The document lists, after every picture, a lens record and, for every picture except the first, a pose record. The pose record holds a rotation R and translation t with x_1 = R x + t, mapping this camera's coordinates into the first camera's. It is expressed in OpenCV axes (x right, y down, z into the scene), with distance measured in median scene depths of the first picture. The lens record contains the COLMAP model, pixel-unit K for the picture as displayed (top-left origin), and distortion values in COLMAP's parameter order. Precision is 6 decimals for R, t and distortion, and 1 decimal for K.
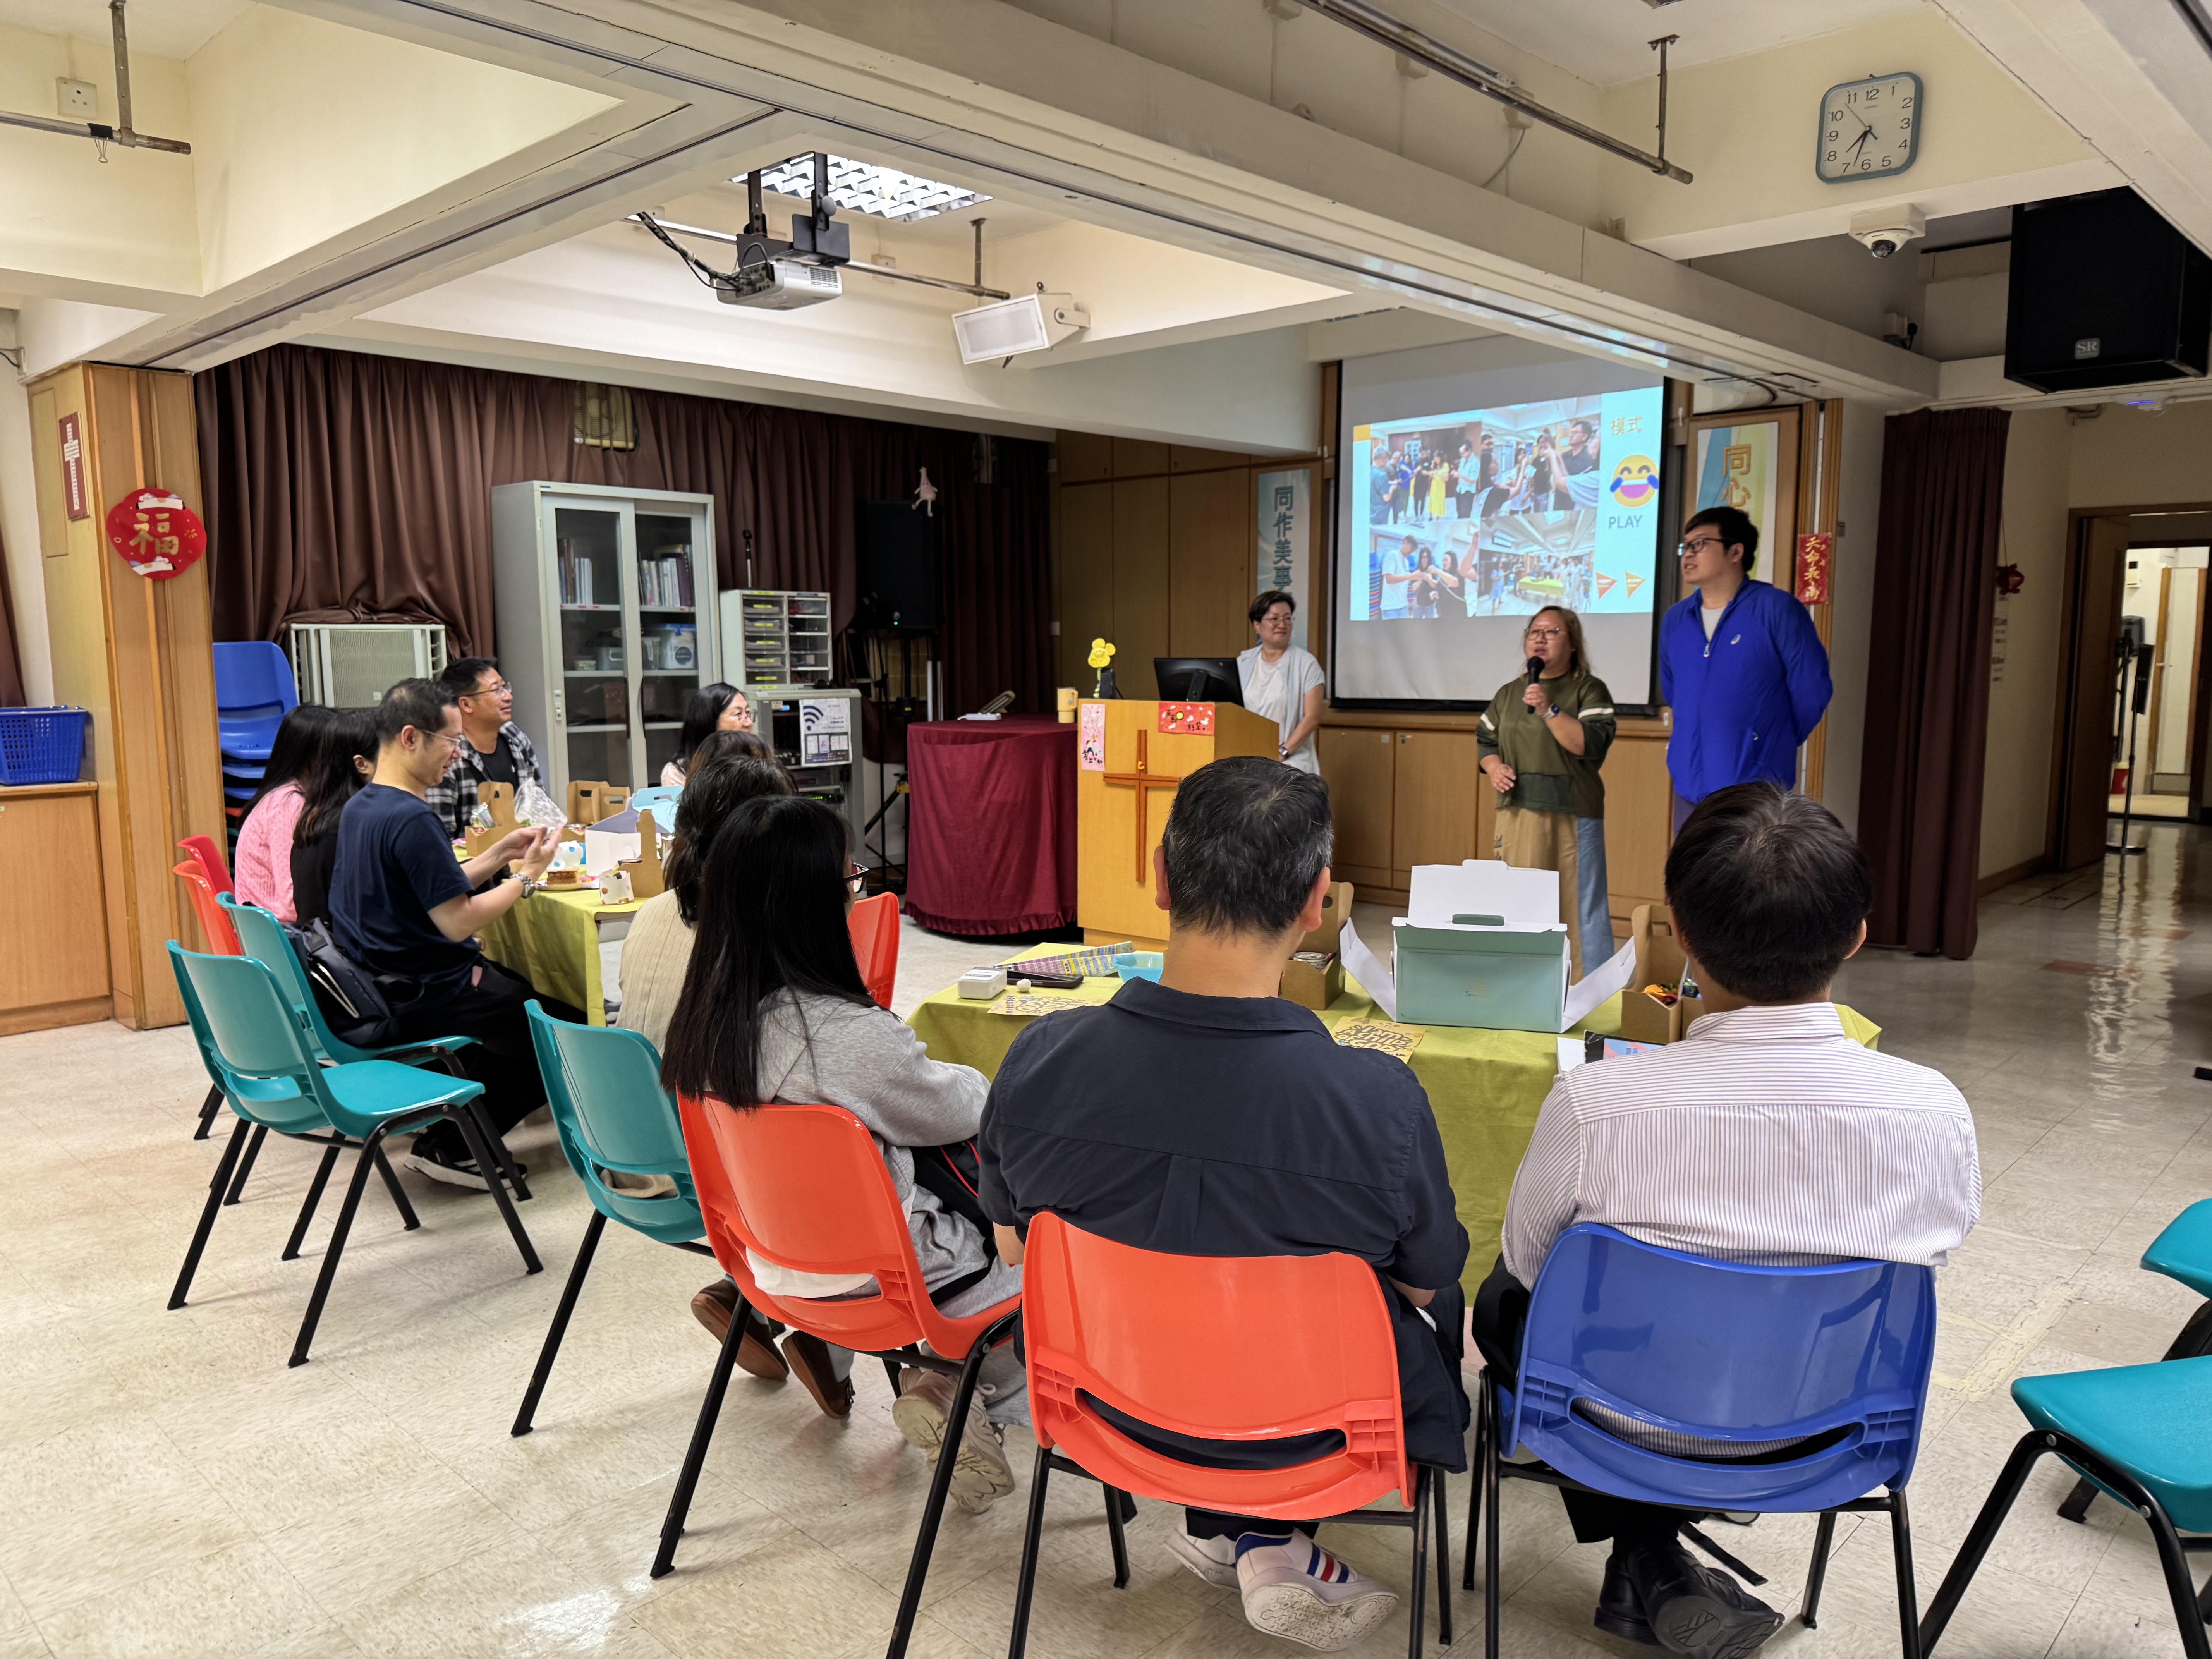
lens RADIAL K [[1587.3, 0, 1110.3], [0, 1587.3, 869.4], [0, 0, 1]] dist [0.094035, -0.129189]
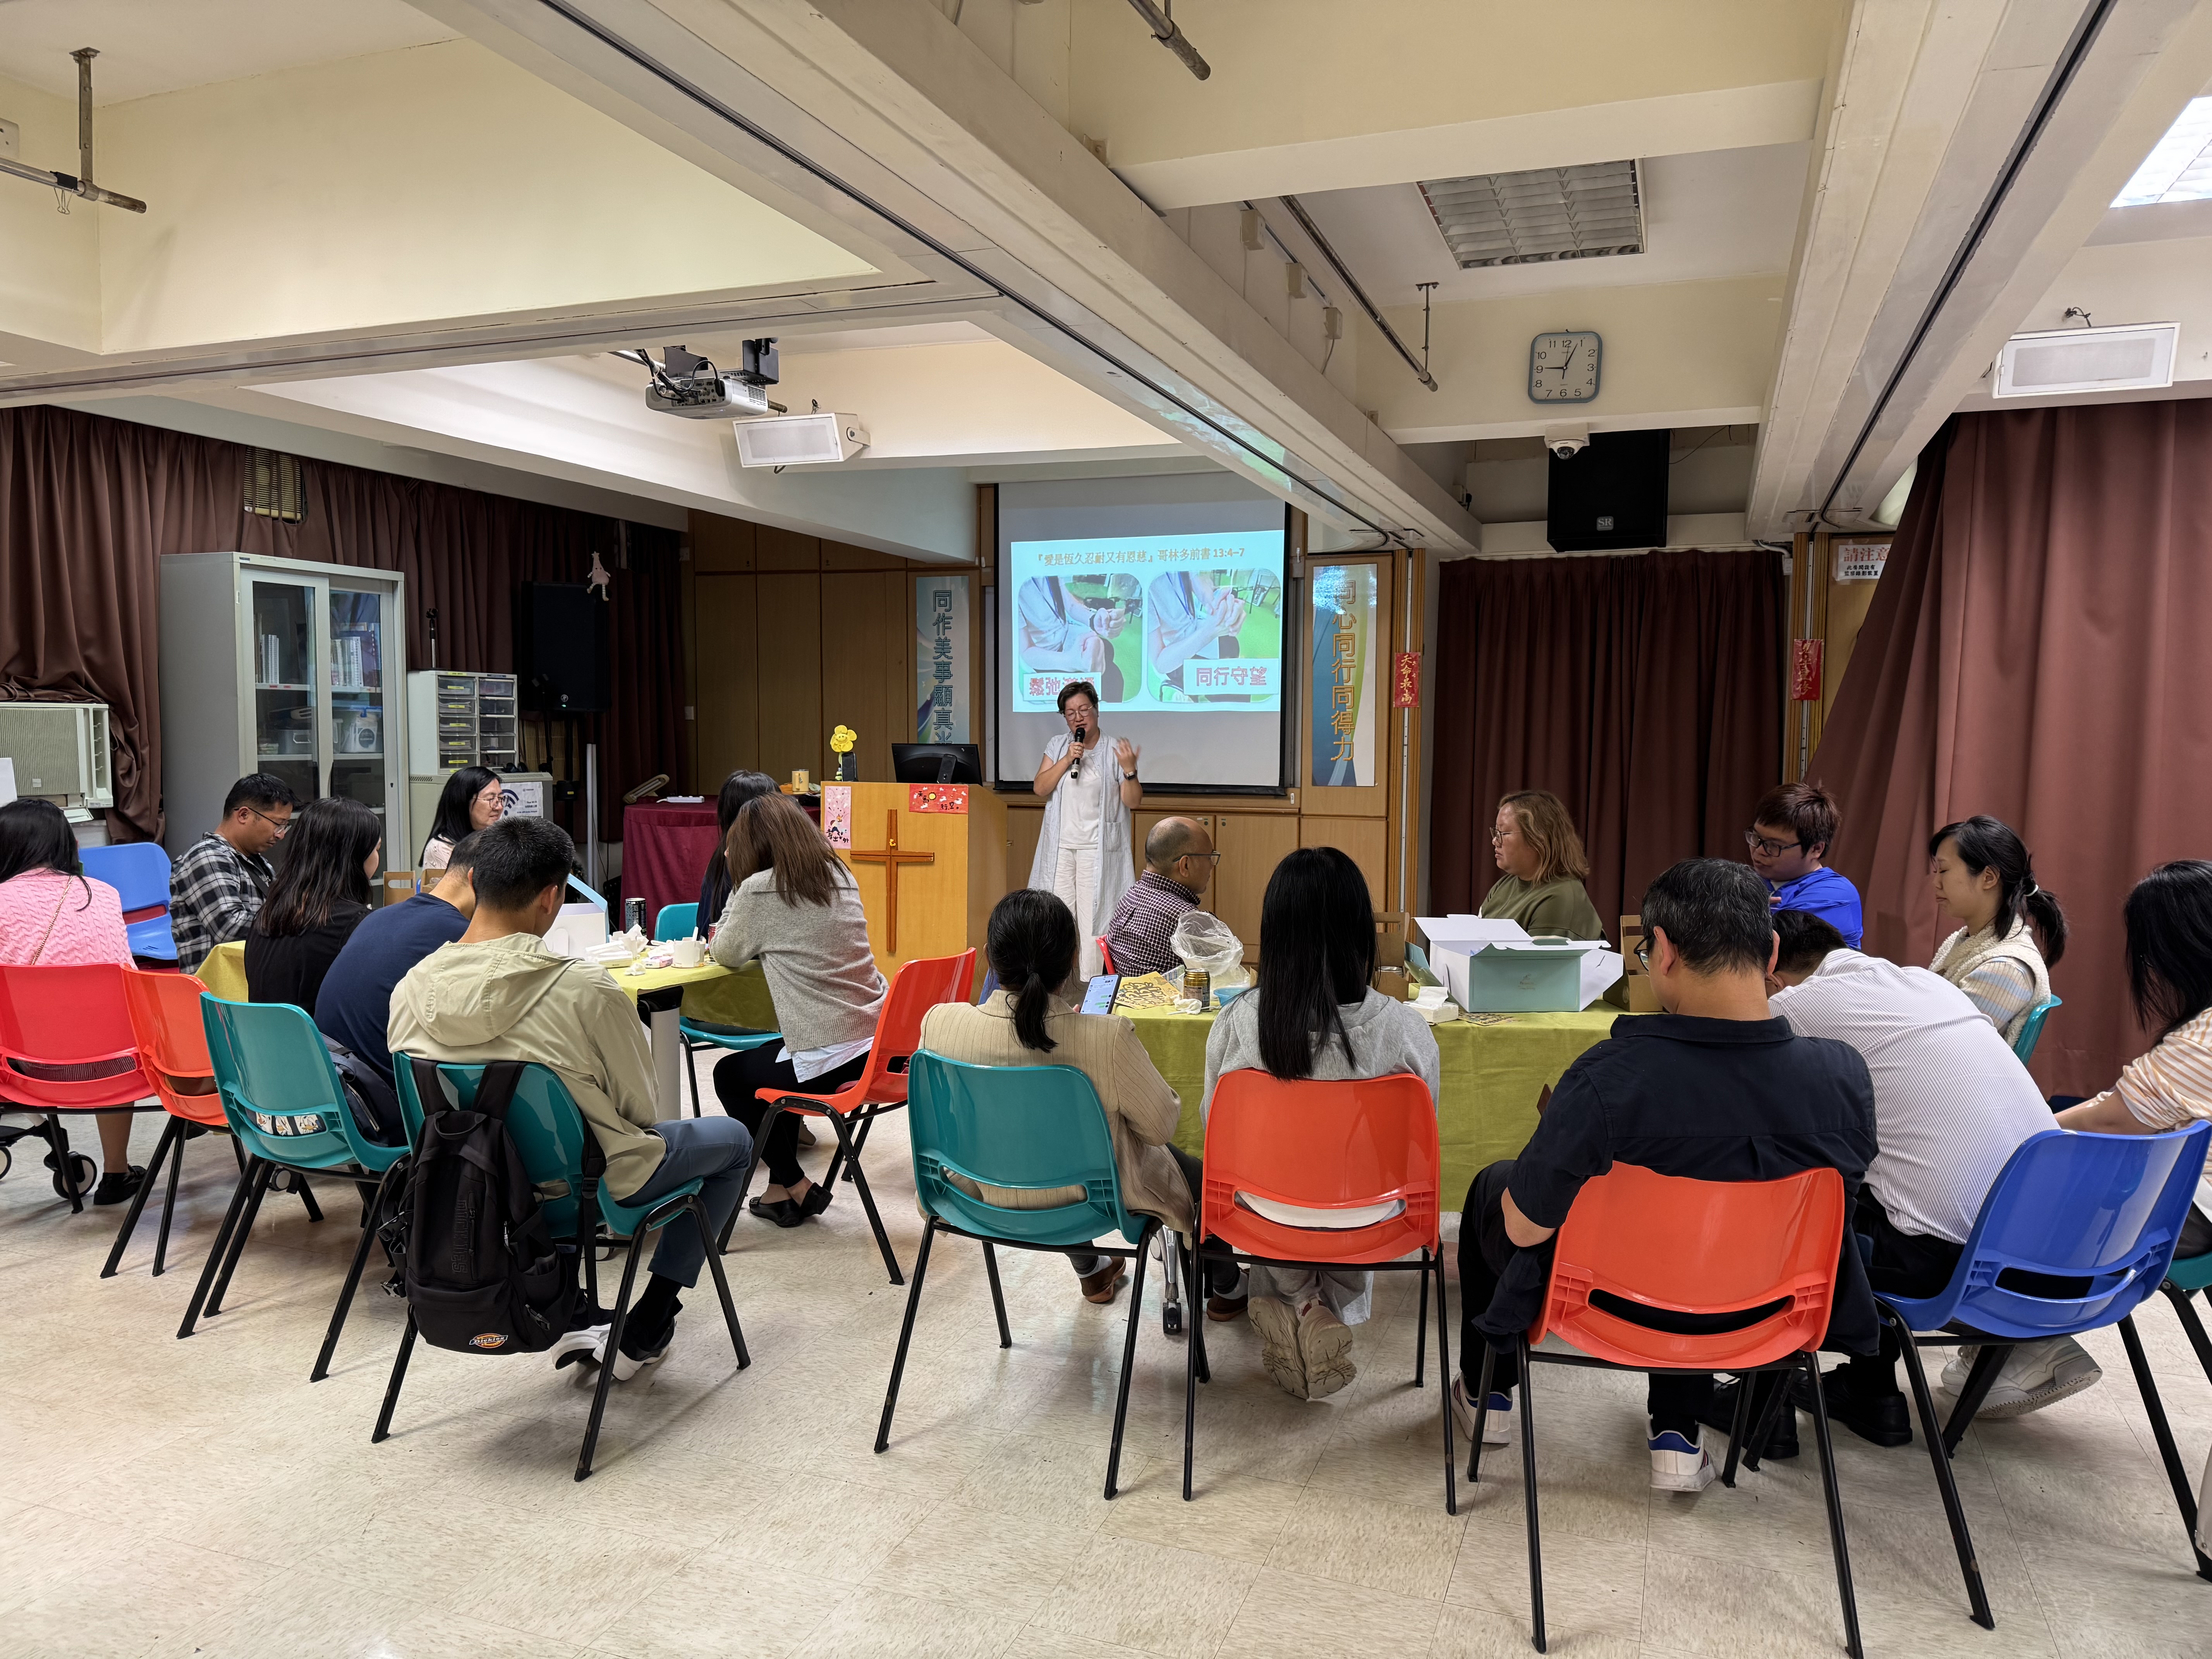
lens RADIAL K [[1587.3, 0, 1110.3], [0, 1587.3, 869.4], [0, 0, 1]] dist [0.094035, -0.129189]
pose [[0.915267, -0.025951, 0.402012, -0.265925], [0.047392, 0.997930, -0.043479, 0.006574], [-0.400051, 0.058847, 0.914602, -0.045694]]
